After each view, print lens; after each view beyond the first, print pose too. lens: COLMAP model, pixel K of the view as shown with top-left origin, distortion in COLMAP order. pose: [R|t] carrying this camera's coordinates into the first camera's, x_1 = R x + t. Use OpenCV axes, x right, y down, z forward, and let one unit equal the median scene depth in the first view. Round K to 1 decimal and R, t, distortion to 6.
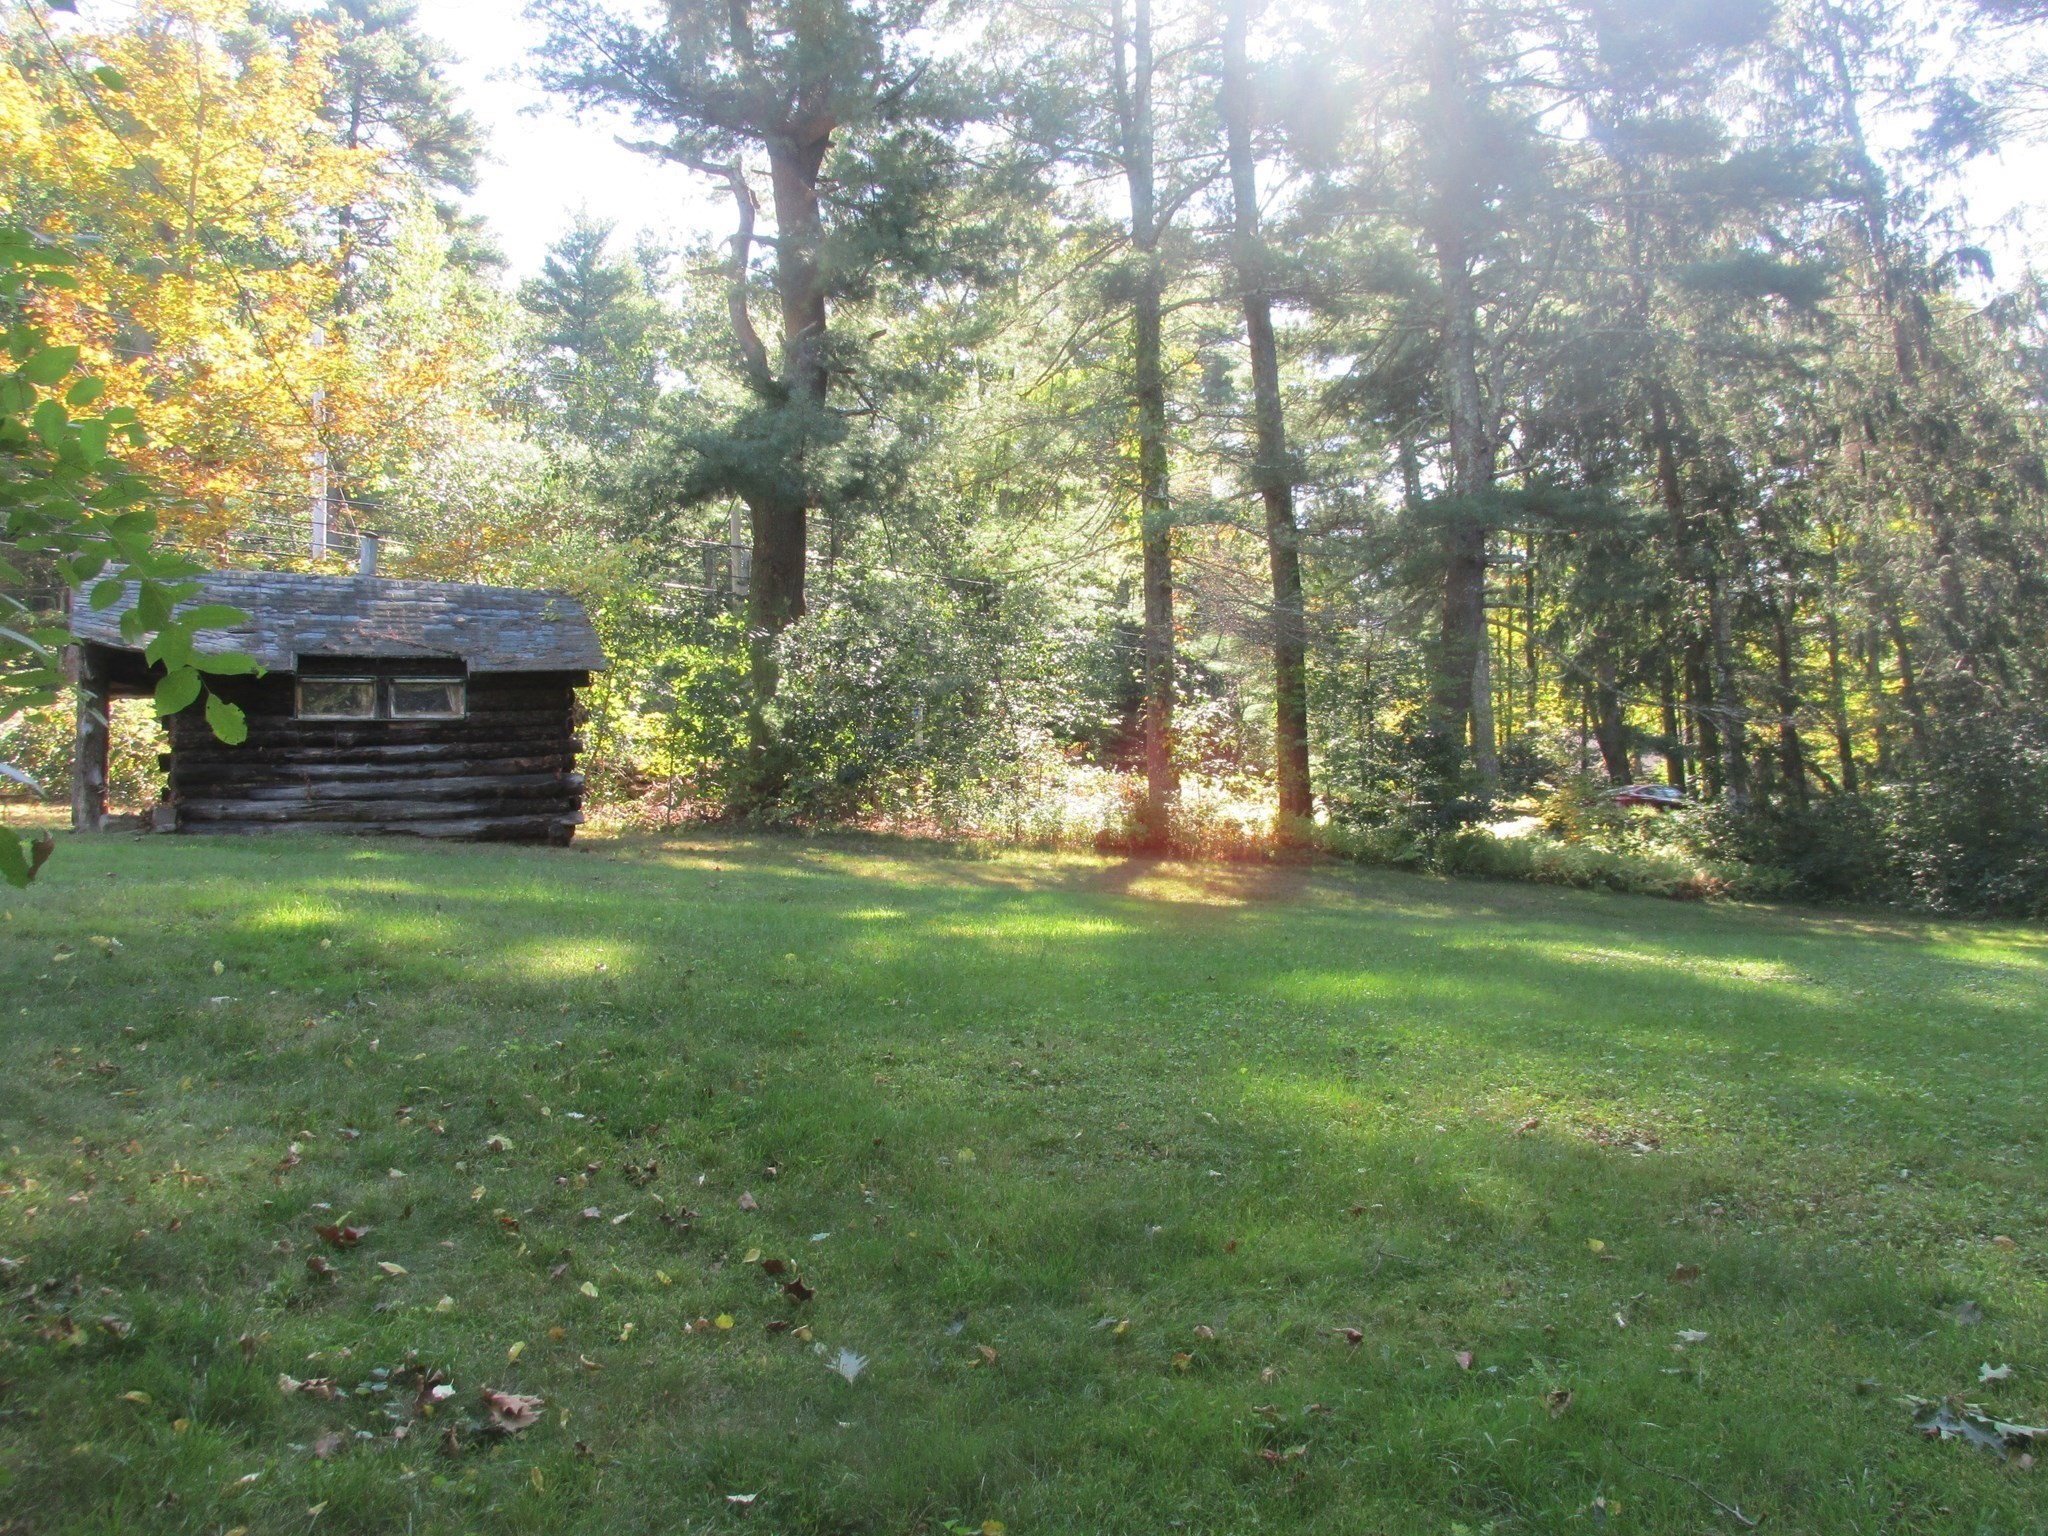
lens RADIAL K [[1766.6, 0, 1024.0], [0, 1766.6, 768.0], [0, 0, 1]] dist [-0.009580, 0.004901]
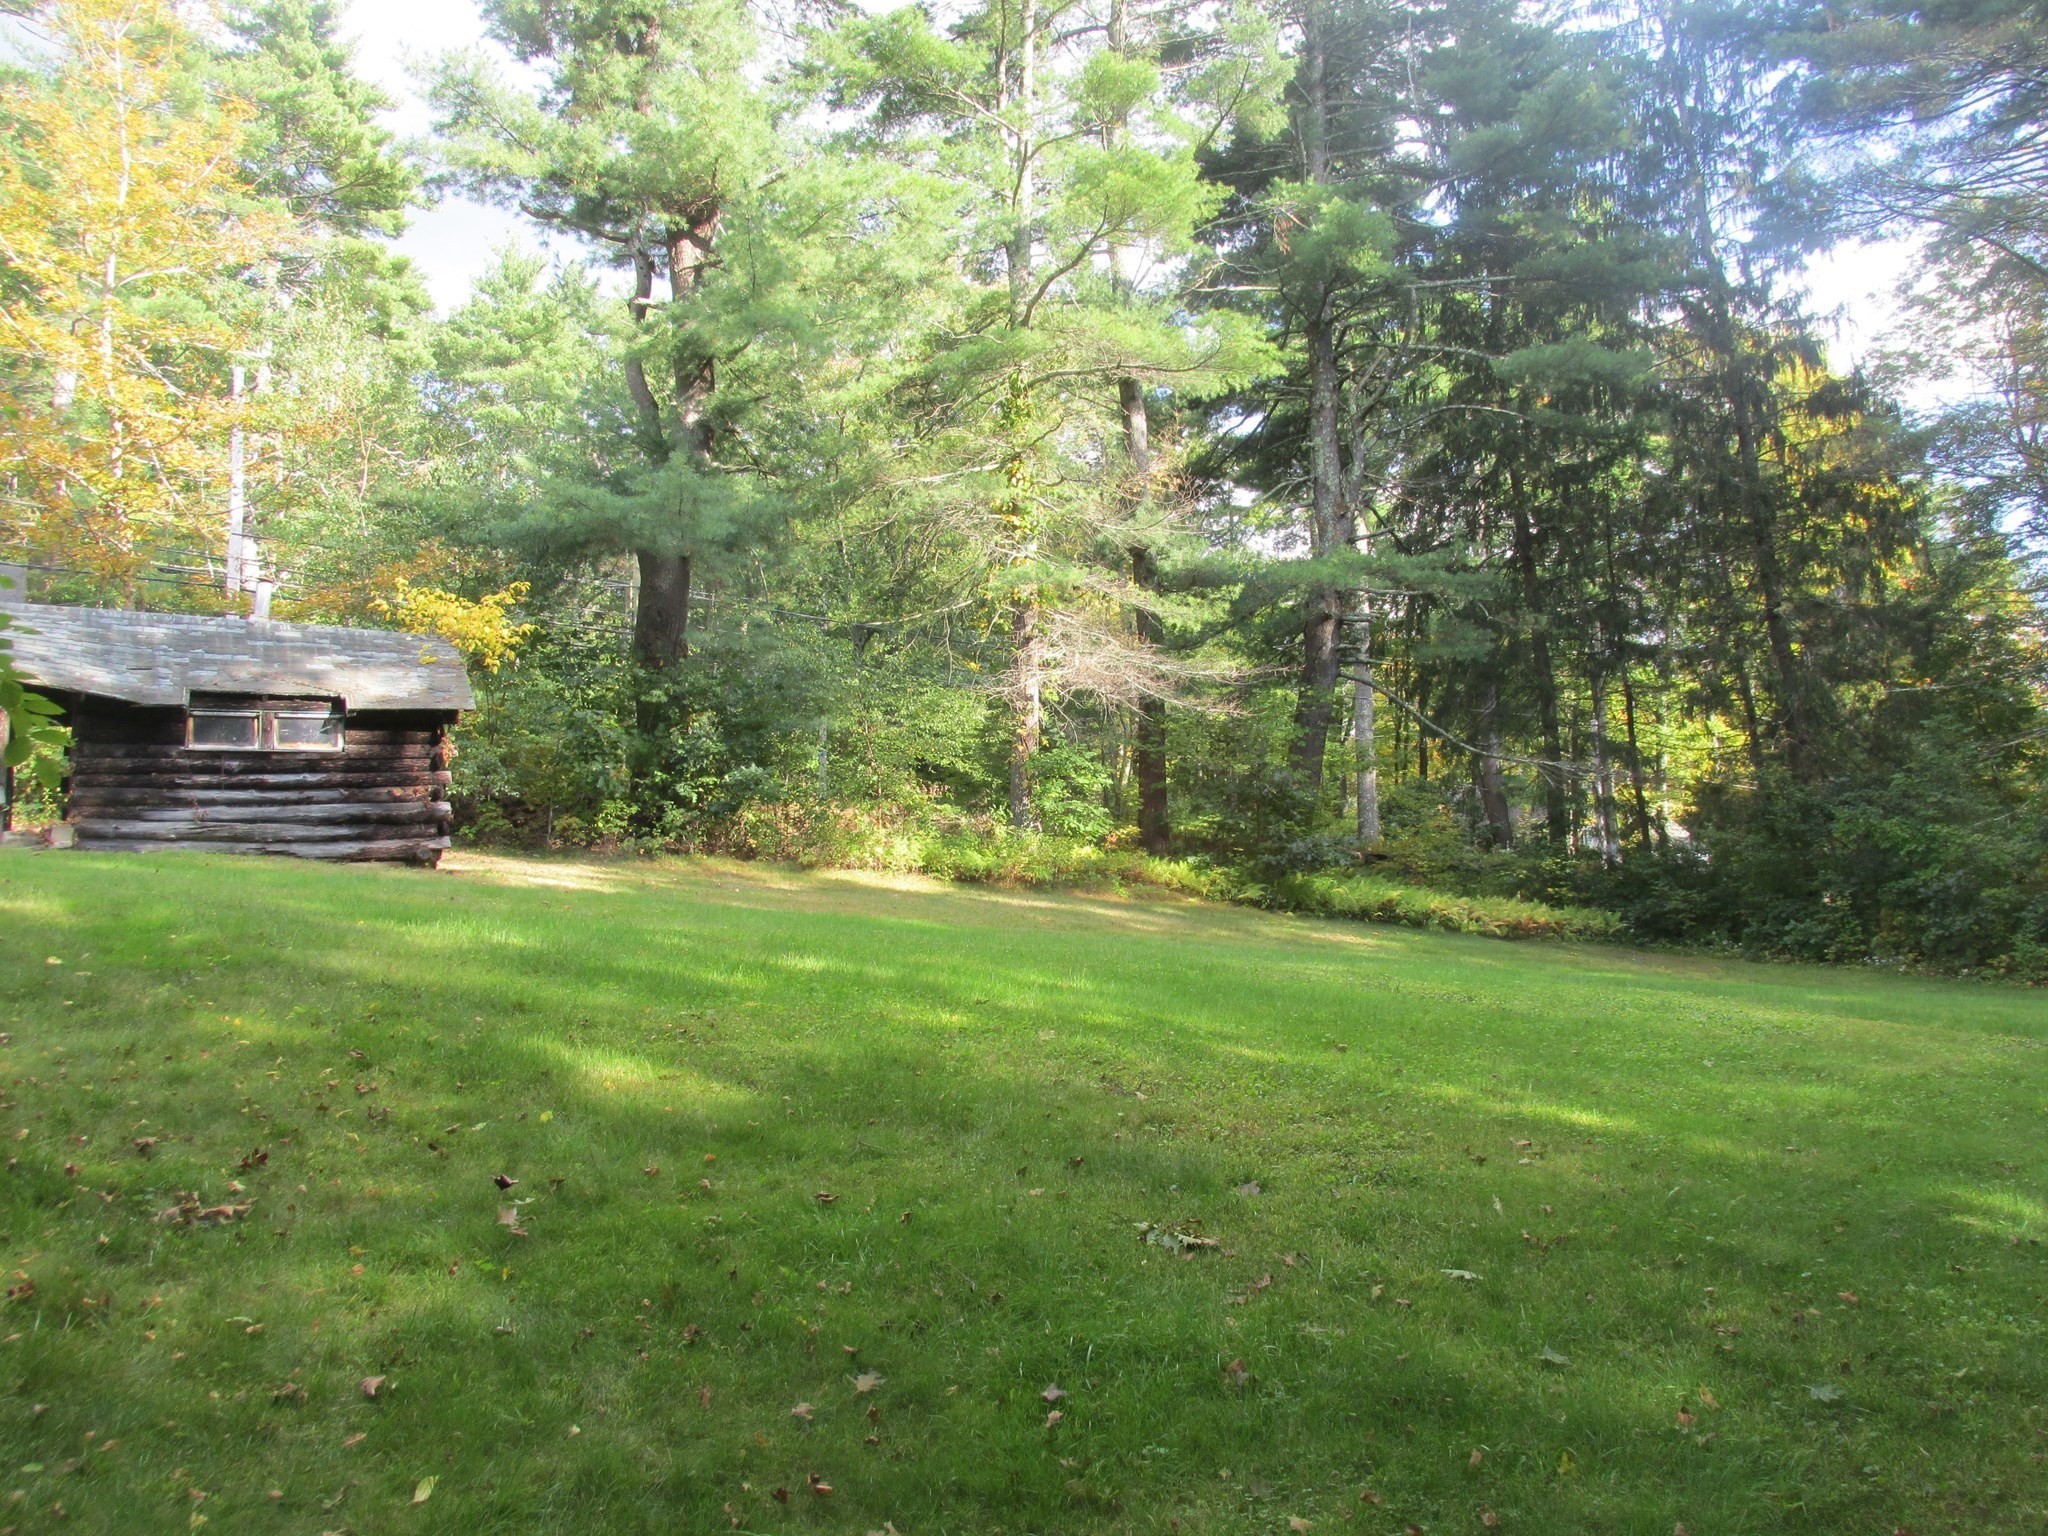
lens RADIAL K [[1782.2, 0, 1024.0], [0, 1782.2, 768.0], [0, 0, 1]] dist [0.005749, -0.000141]
pose [[0.999258, 0.022103, 0.031538, 0.074291], [-0.021436, 0.999543, -0.021332, -0.002638], [-0.031995, 0.020640, 0.999275, -0.129709]]
